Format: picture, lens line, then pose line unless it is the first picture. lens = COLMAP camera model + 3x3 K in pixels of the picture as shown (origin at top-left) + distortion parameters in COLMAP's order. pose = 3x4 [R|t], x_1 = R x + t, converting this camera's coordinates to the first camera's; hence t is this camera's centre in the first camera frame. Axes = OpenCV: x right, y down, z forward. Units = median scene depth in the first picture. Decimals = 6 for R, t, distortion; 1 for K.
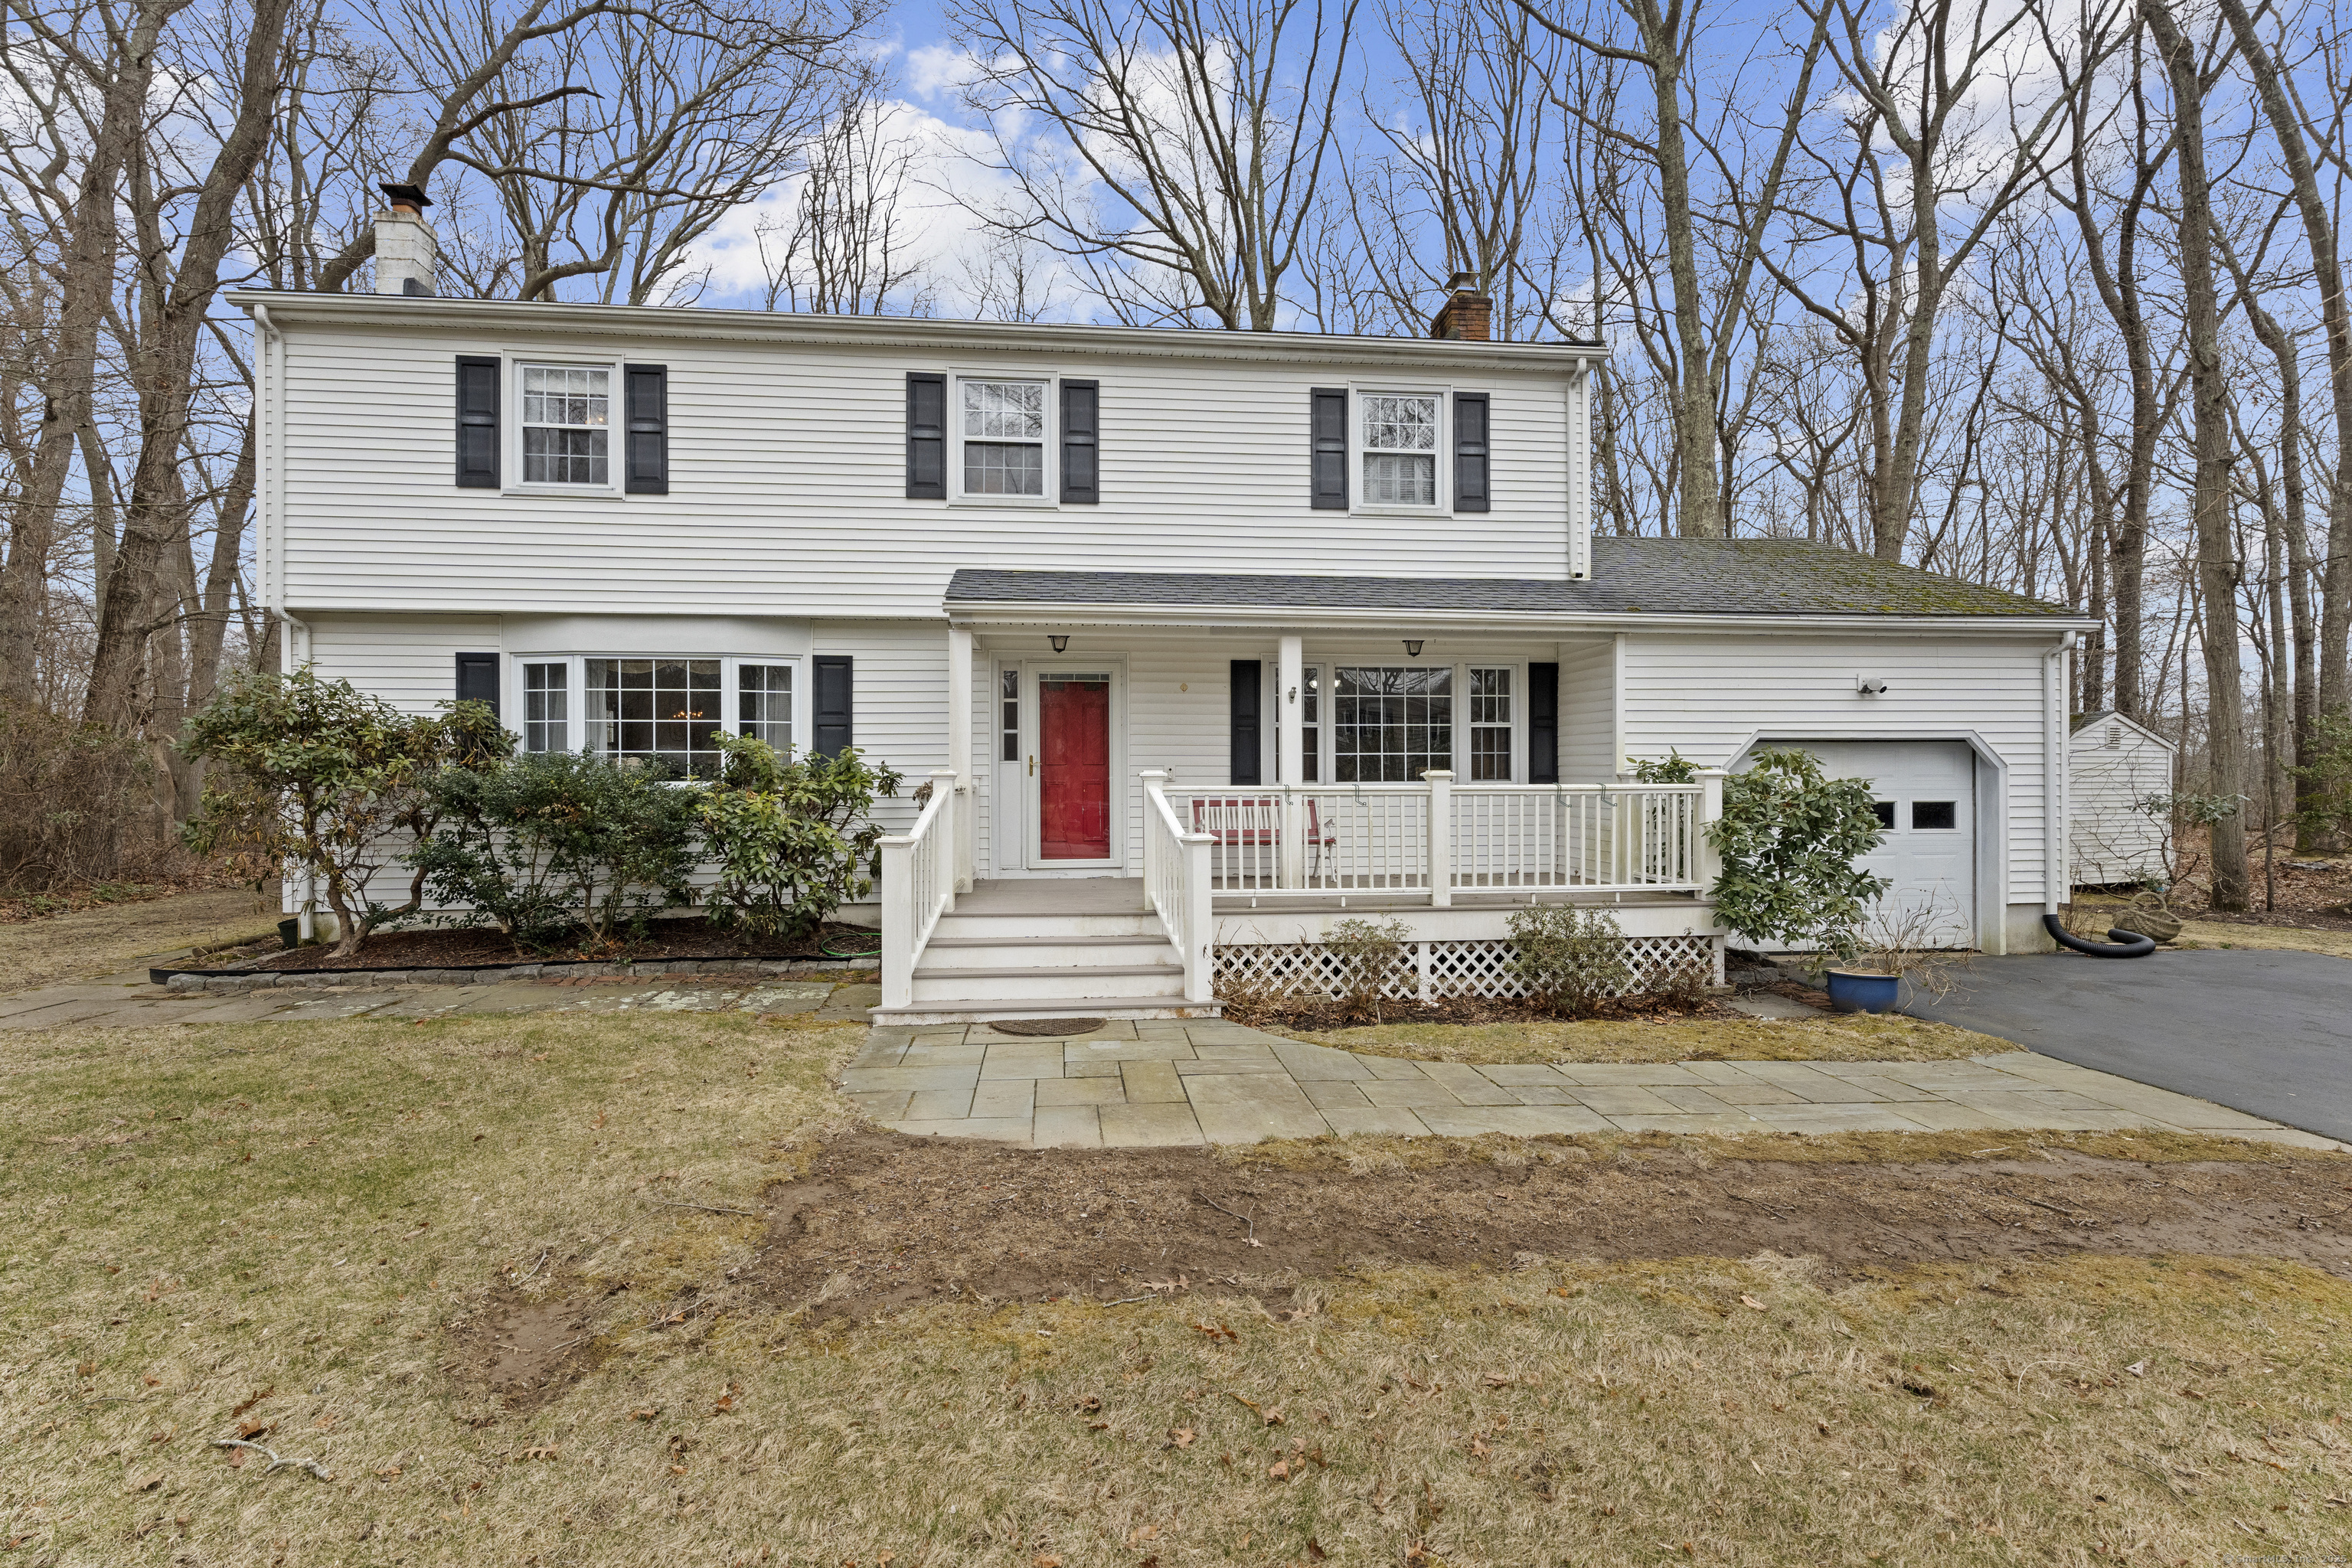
lens RADIAL K [[1033.4, 0, 1176.0], [0, 1033.4, 784.0], [0, 0, 1]] dist [0.003234, 0.000185]
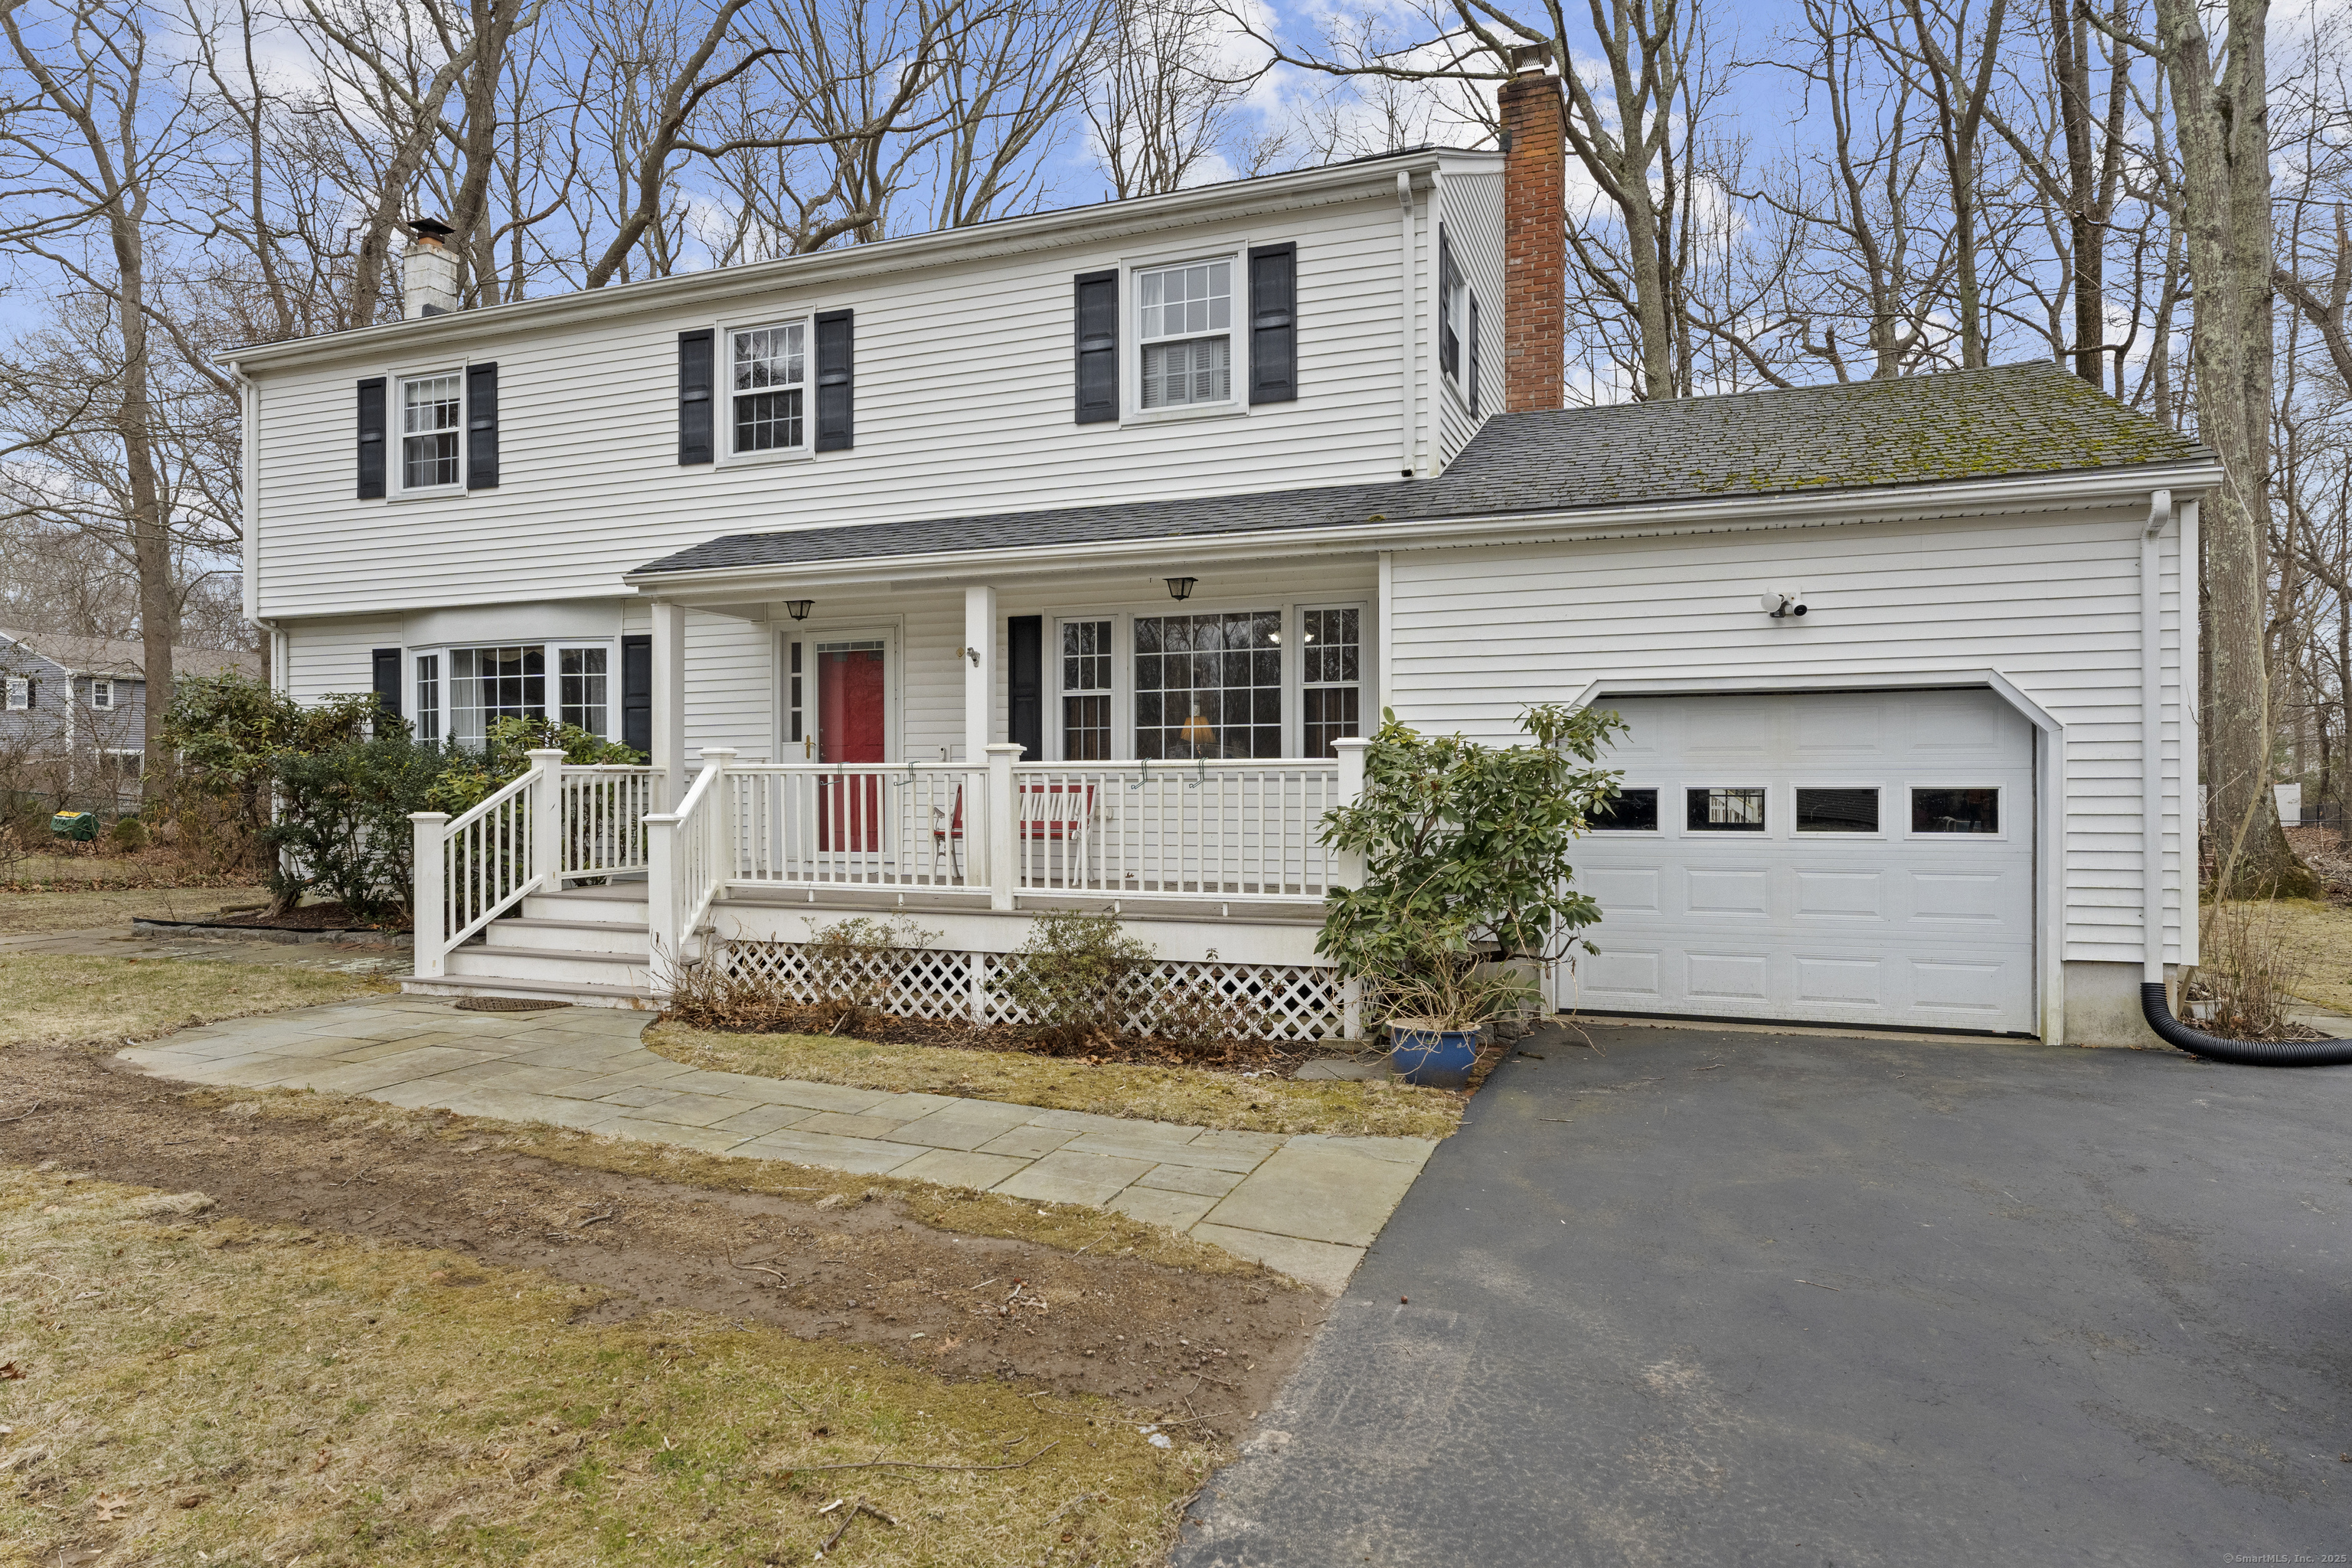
lens RADIAL K [[1382.4, 0, 1176.0], [0, 1382.4, 784.0], [0, 0, 1]] dist [0.006731, -0.000096]
pose [[0.892324, 0.001279, -0.451393, 0.711144], [0.006134, 0.999869, 0.014960, 0.000054], [0.451353, -0.016118, 0.892200, 0.062849]]
